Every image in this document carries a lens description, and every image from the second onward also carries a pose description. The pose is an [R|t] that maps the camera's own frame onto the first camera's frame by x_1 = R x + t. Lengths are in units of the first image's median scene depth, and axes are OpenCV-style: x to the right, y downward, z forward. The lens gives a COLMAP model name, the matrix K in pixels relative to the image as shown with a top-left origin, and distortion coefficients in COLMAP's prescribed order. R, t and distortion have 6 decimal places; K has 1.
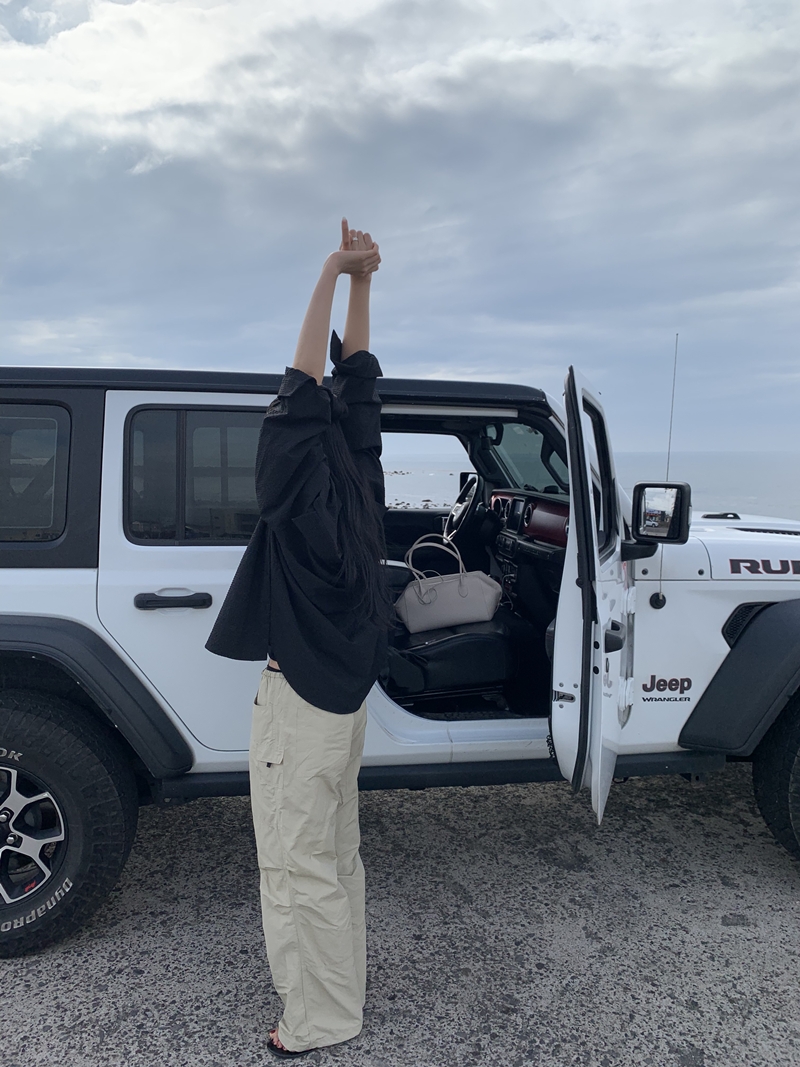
lens RADIAL K [[811.2, 0, 401.4], [0, 811.2, 528.6], [0, 0, 1]] dist [-0.005882, 0.007003]
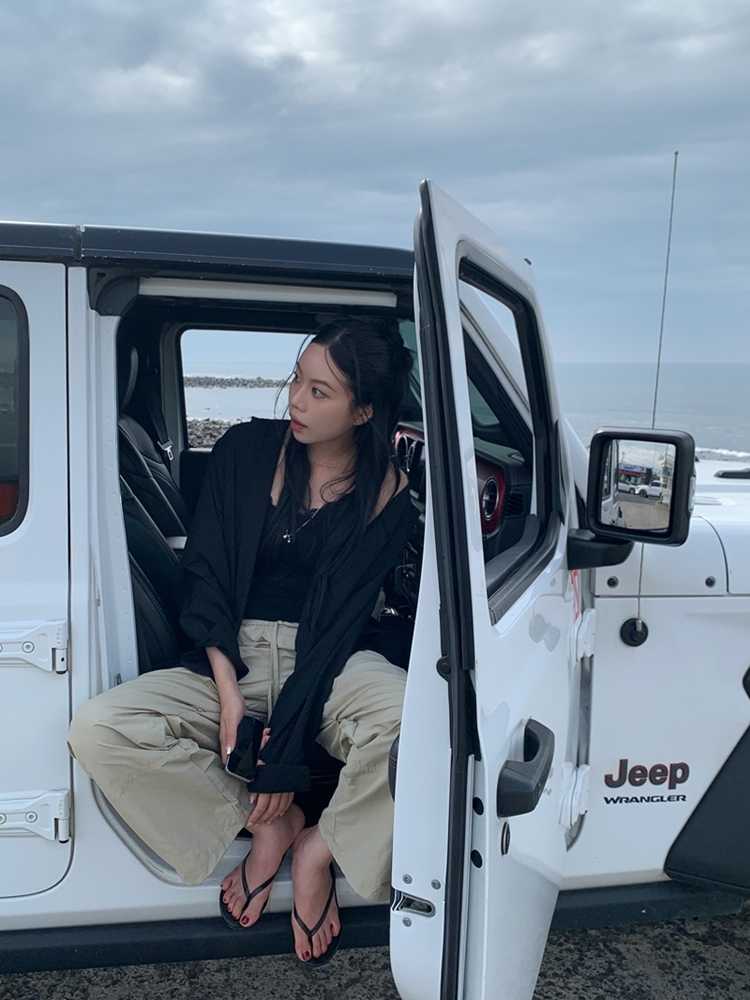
lens RADIAL K [[950.5, 0, 383.3], [0, 950.5, 489.9], [0, 0, 1]] dist [0.003687, 0.000000]
pose [[0.999741, 0.010180, 0.020370, 0.121749], [-0.011122, 0.998848, 0.046670, -0.040799], [-0.019872, -0.046884, 0.998703, 0.330641]]
